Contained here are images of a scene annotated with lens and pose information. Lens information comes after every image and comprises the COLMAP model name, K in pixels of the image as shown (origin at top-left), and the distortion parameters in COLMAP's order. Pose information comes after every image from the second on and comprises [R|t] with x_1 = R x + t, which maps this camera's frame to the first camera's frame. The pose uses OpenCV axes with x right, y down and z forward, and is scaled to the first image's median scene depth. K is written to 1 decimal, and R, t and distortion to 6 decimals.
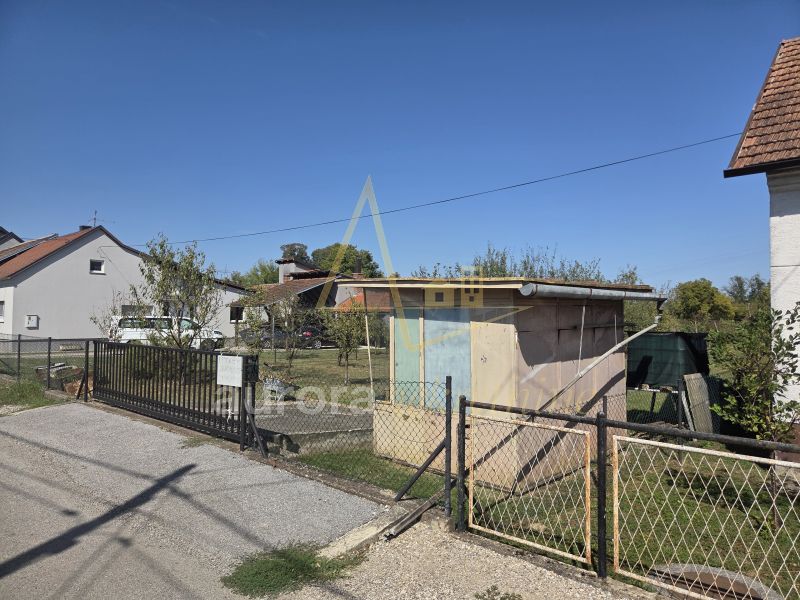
lens RADIAL K [[527.1, 0, 401.5], [0, 527.1, 295.9], [0, 0, 1]] dist [0.009044, 0.001499]
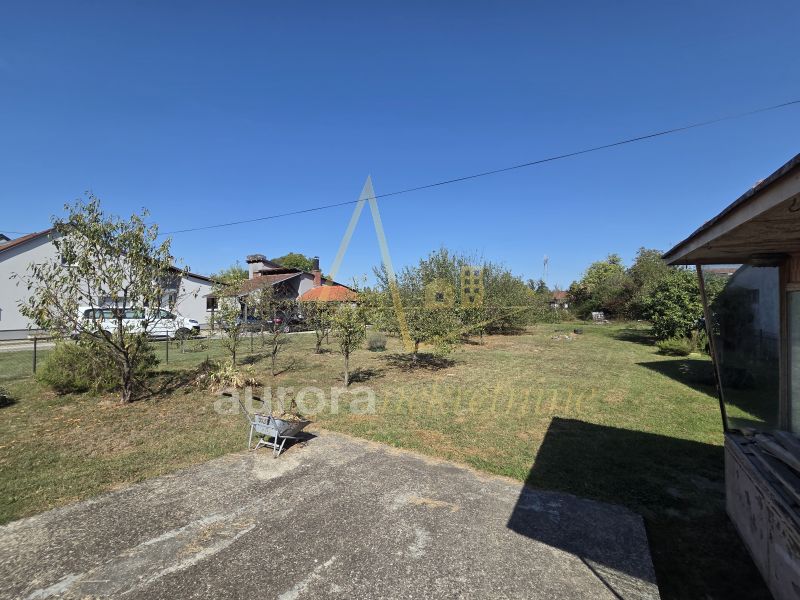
lens RADIAL K [[322.6, 0, 398.6], [0, 322.6, 305.5], [0, 0, 1]] dist [-0.003393, -0.000121]
pose [[0.975866, -0.010967, 0.218093, -0.060243], [0.001361, 0.999024, 0.044145, 0.006329], [-0.218364, -0.042783, 0.974929, 0.200122]]
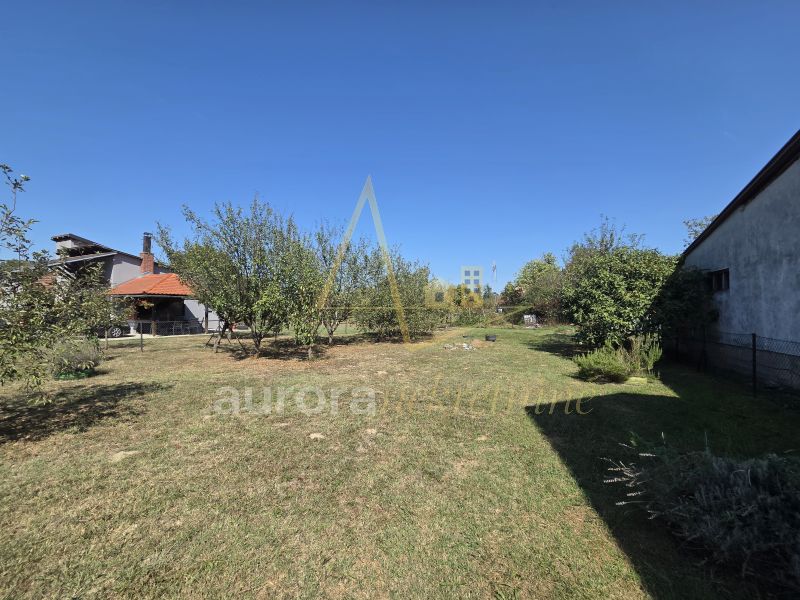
lens RADIAL K [[322.6, 0, 399.2], [0, 322.6, 305.1], [0, 0, 1]] dist [-0.003393, -0.000121]
pose [[0.939873, 0.003040, 0.341512, 0.132817], [-0.011937, 0.999642, 0.023952, 0.028187], [-0.341317, -0.026588, 0.939572, 0.339195]]
